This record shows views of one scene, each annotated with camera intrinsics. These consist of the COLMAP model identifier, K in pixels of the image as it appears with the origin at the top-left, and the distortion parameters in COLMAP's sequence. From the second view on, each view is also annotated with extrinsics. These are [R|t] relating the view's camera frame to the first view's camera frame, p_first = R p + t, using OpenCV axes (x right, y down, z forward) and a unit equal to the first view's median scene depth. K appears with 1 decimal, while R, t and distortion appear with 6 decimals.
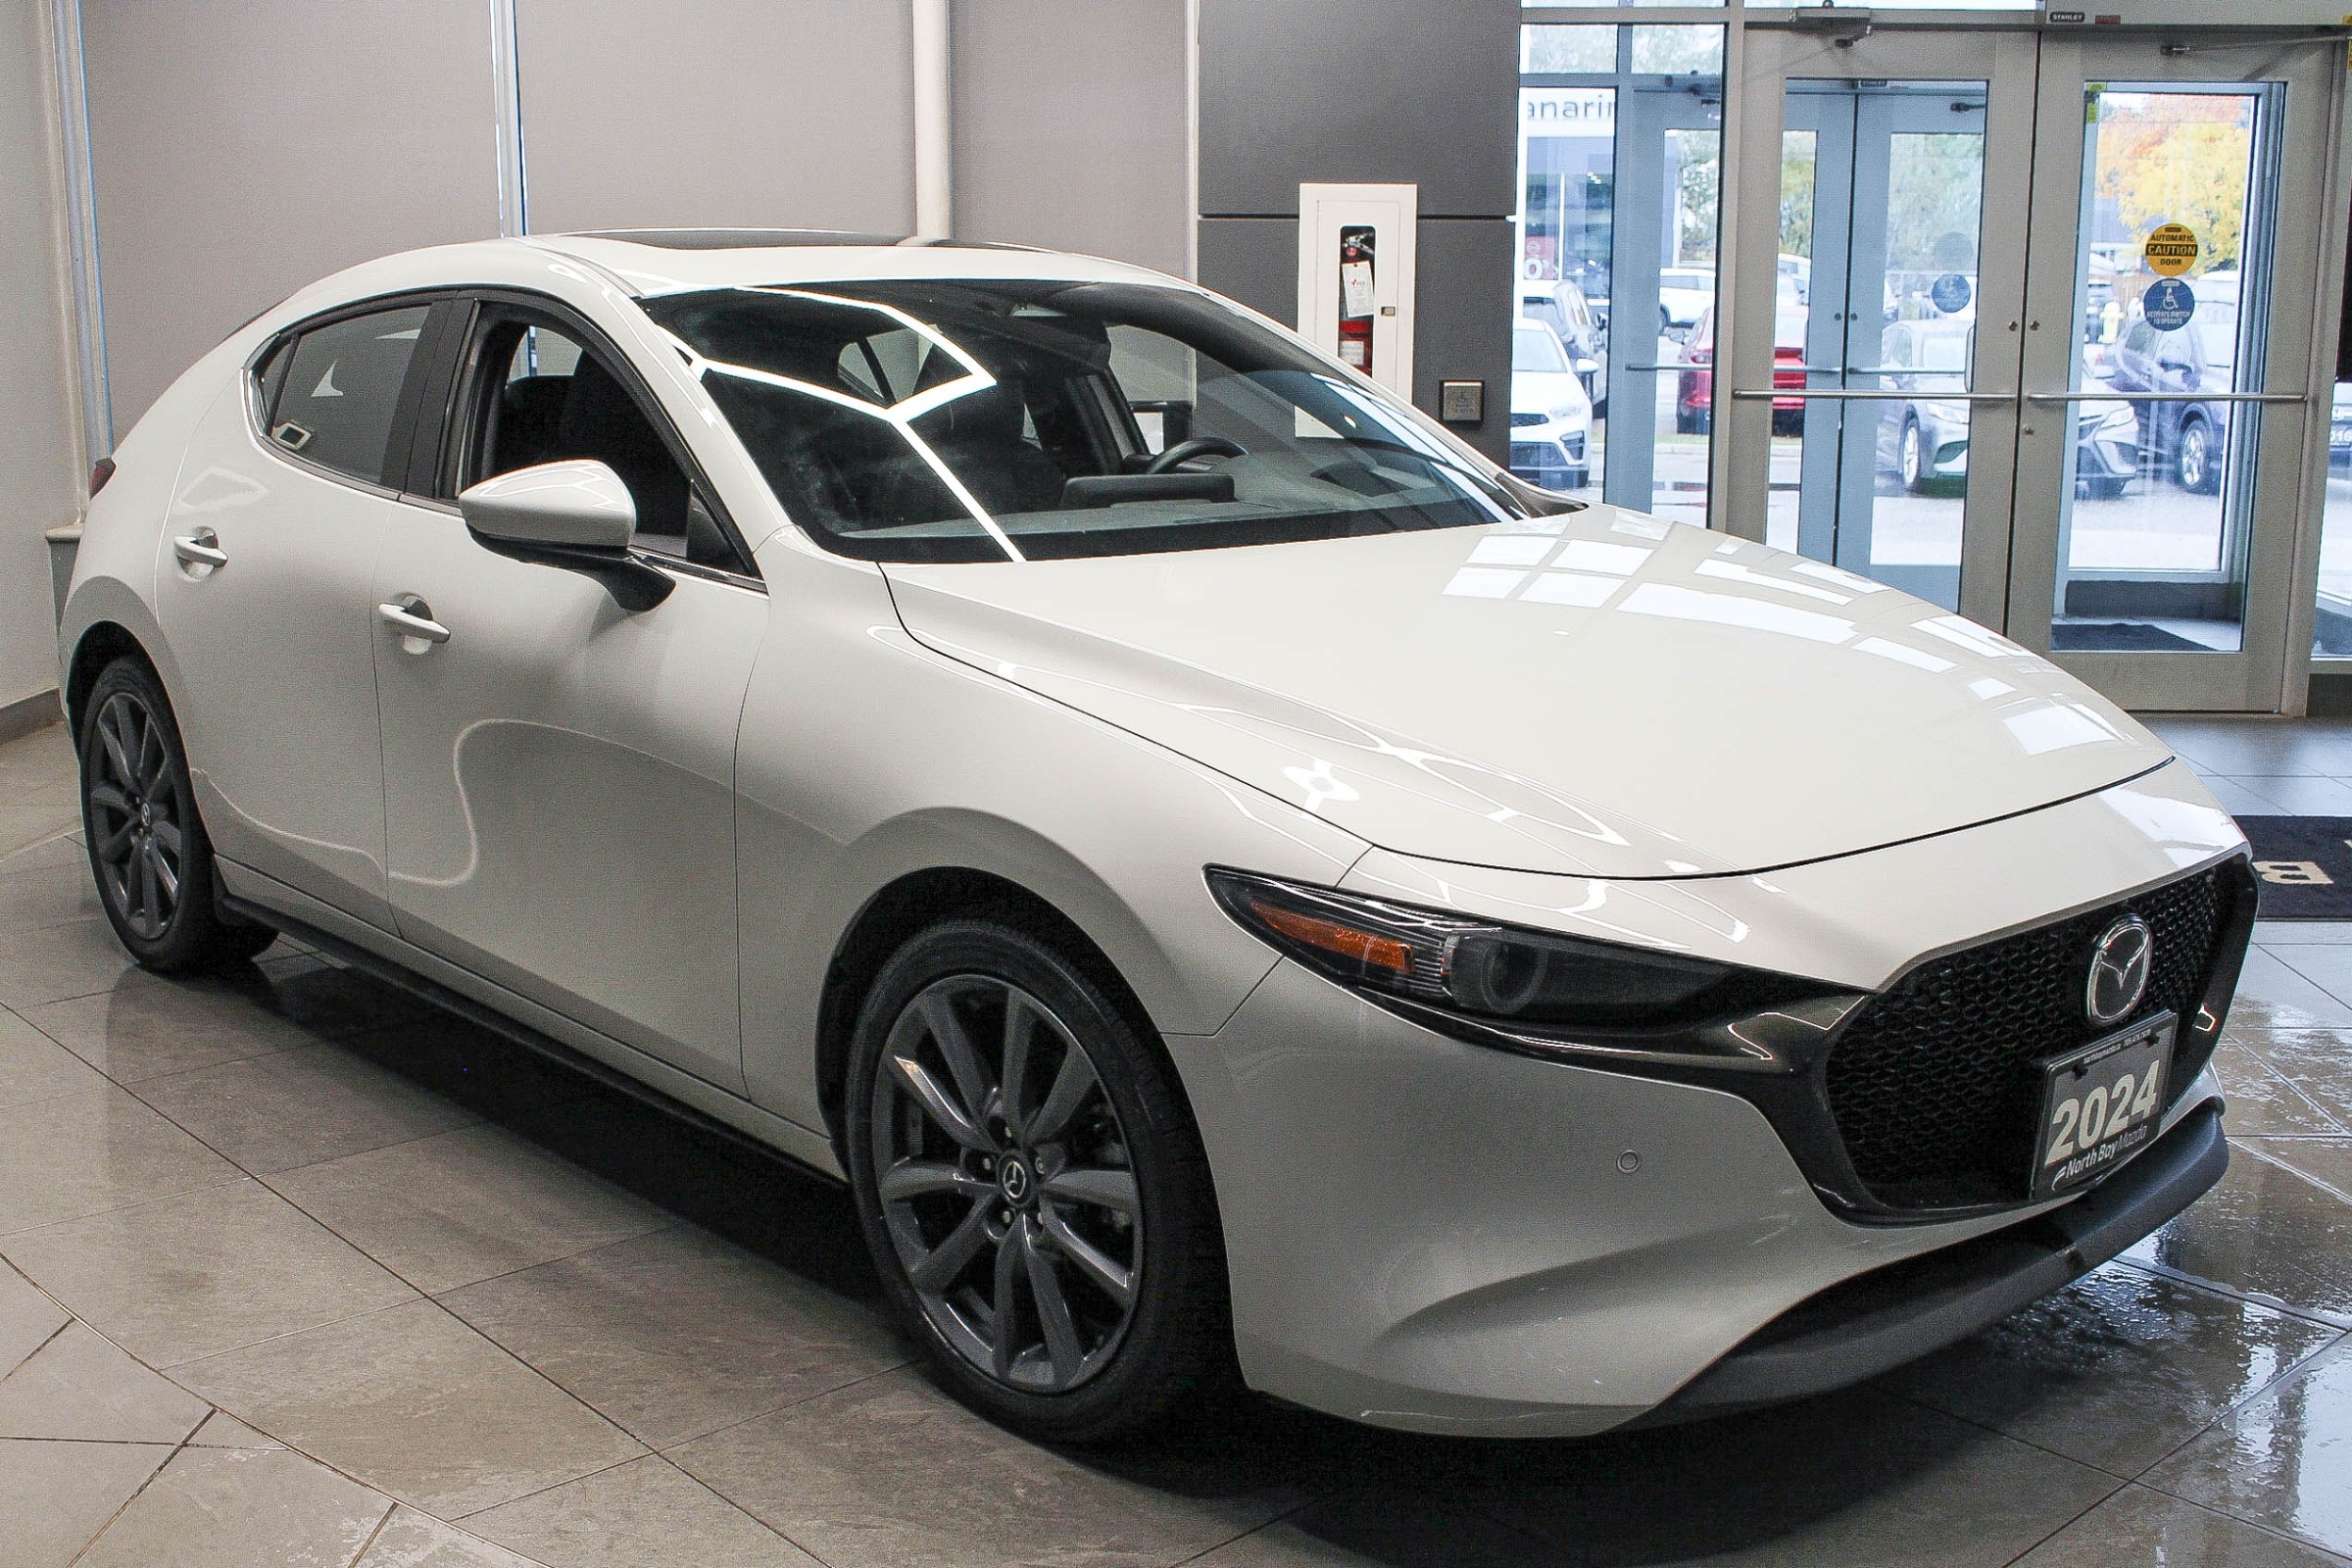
lens RADIAL K [[2569.3, 0, 1176.0], [0, 2569.3, 784.0], [0, 0, 1]] dist [-0.061797, 0.008221]
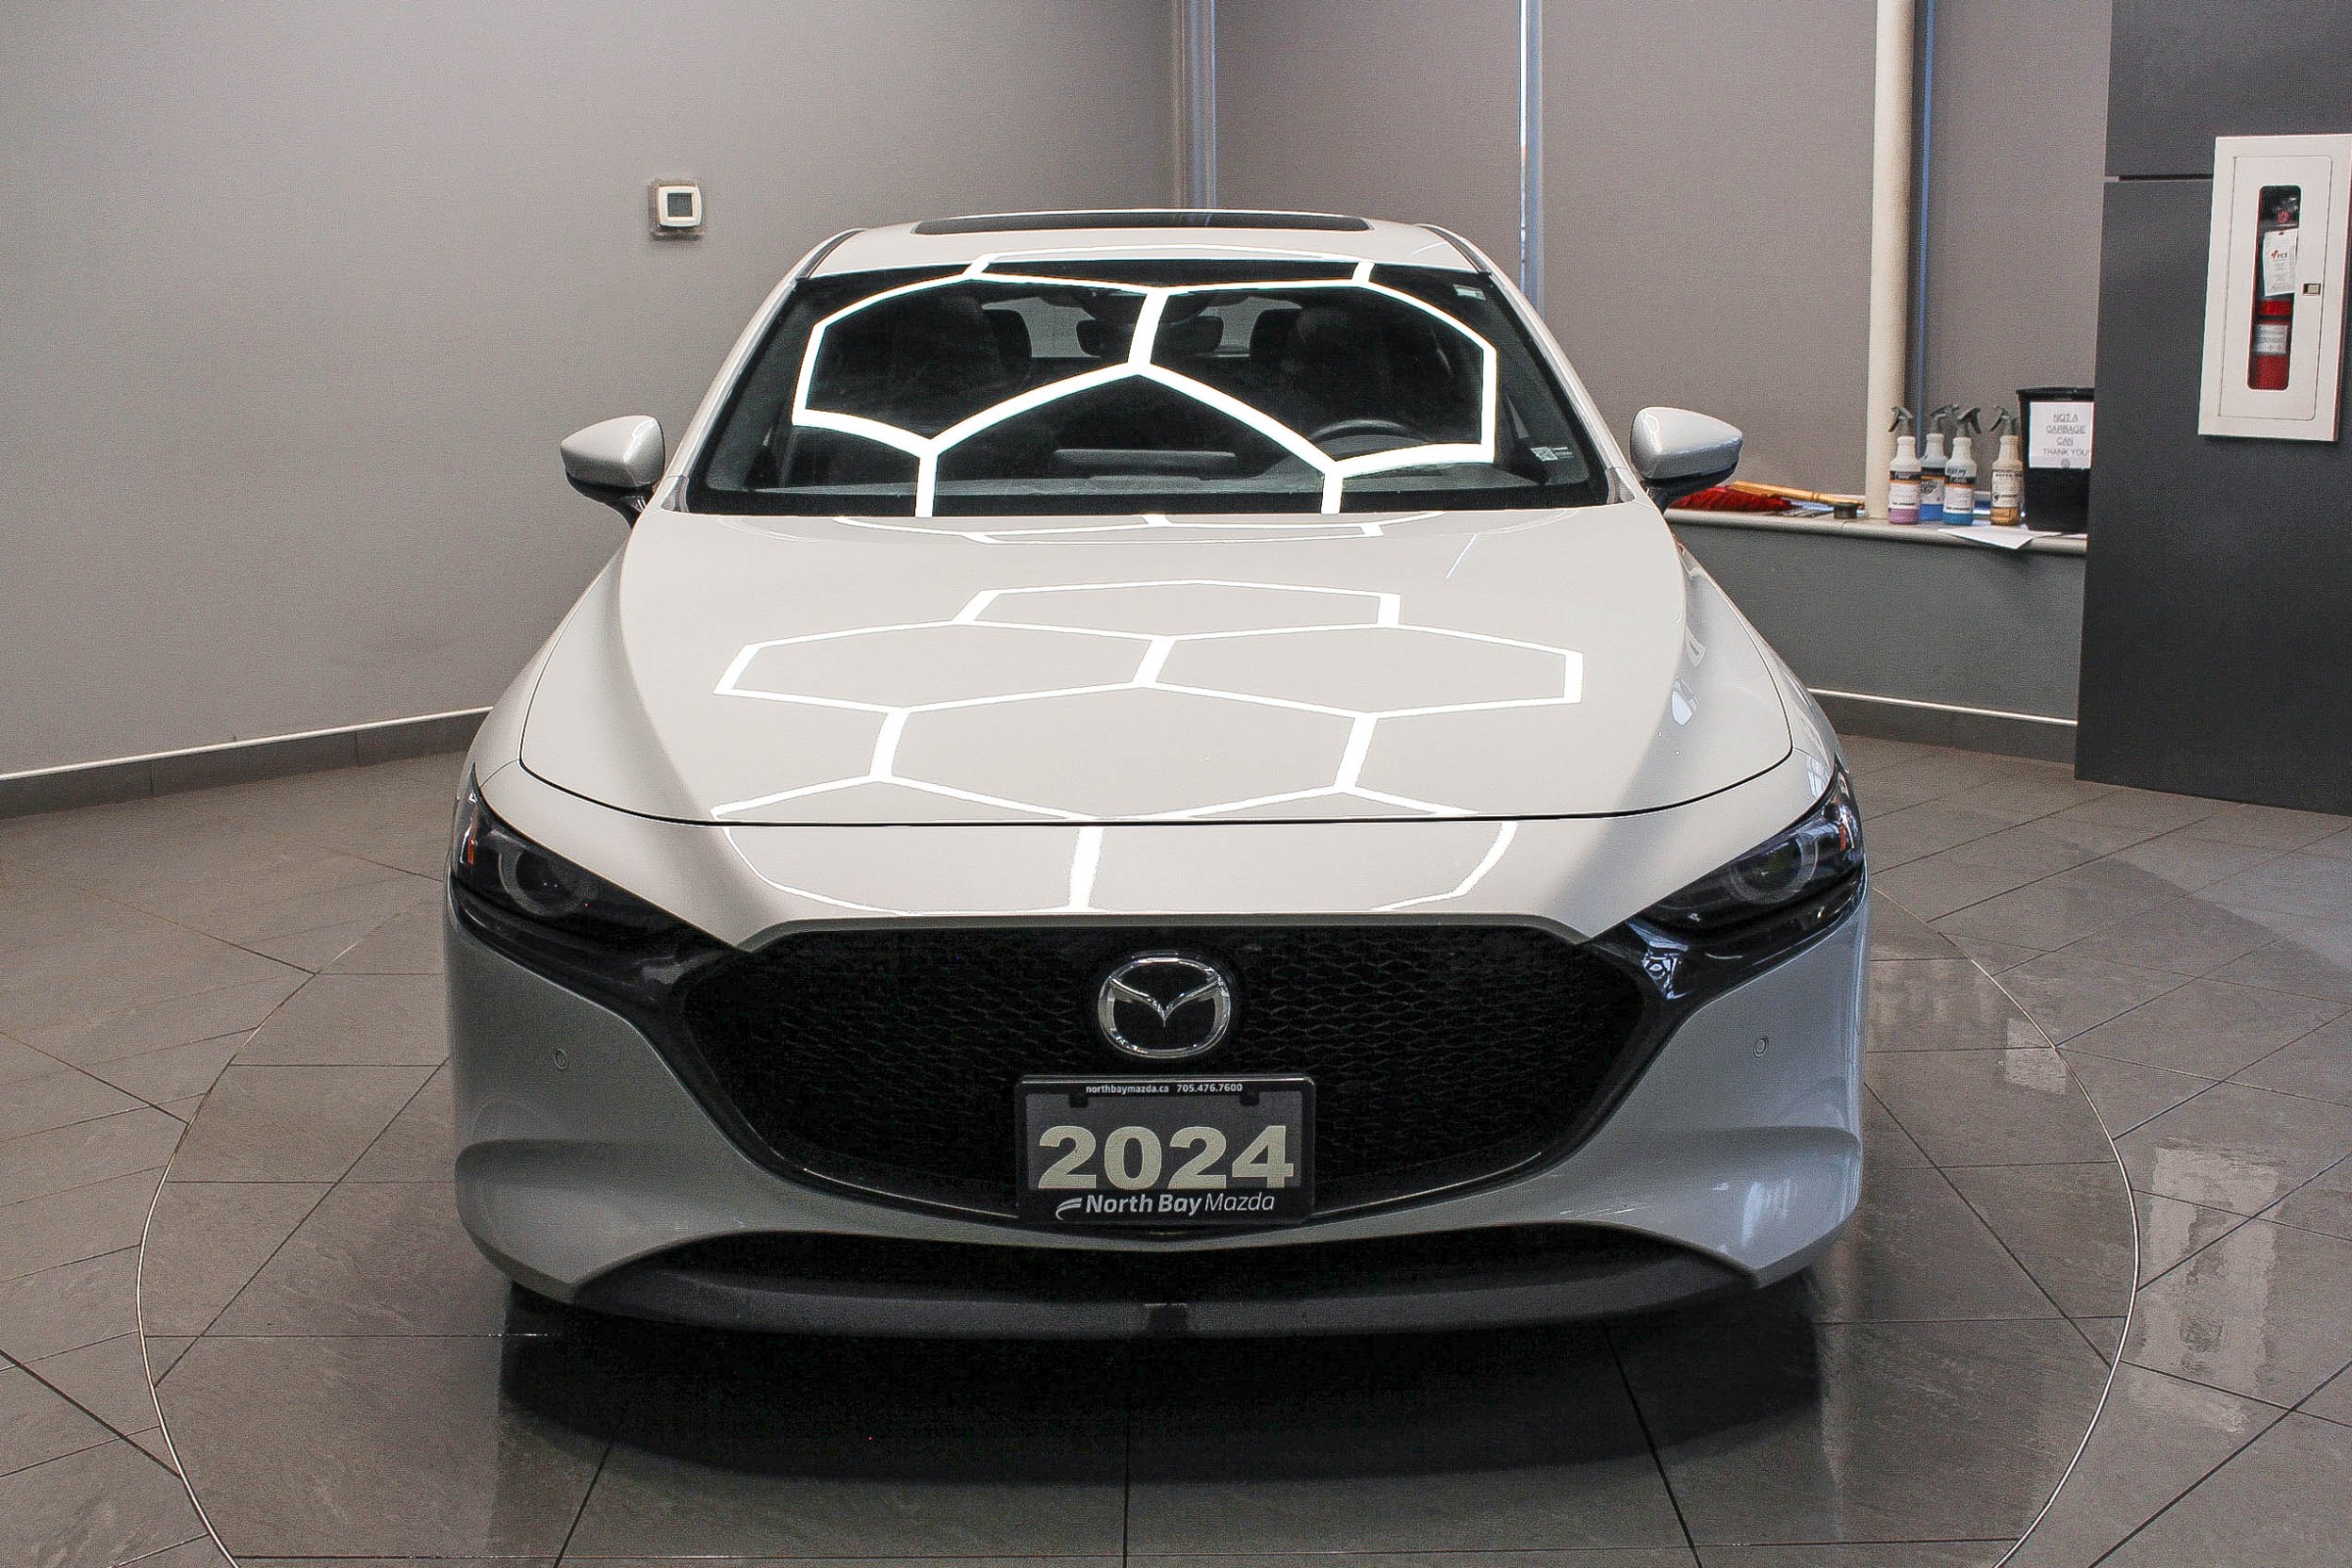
lens RADIAL K [[2751.8, 0, 1176.0], [0, 2751.8, 784.0], [0, 0, 1]] dist [-0.004692, -0.005018]
pose [[0.737443, 0.128064, -0.663157, 0.425756], [-0.126089, 0.990702, 0.051104, -0.024909], [0.663535, 0.045931, 0.746734, 0.099873]]
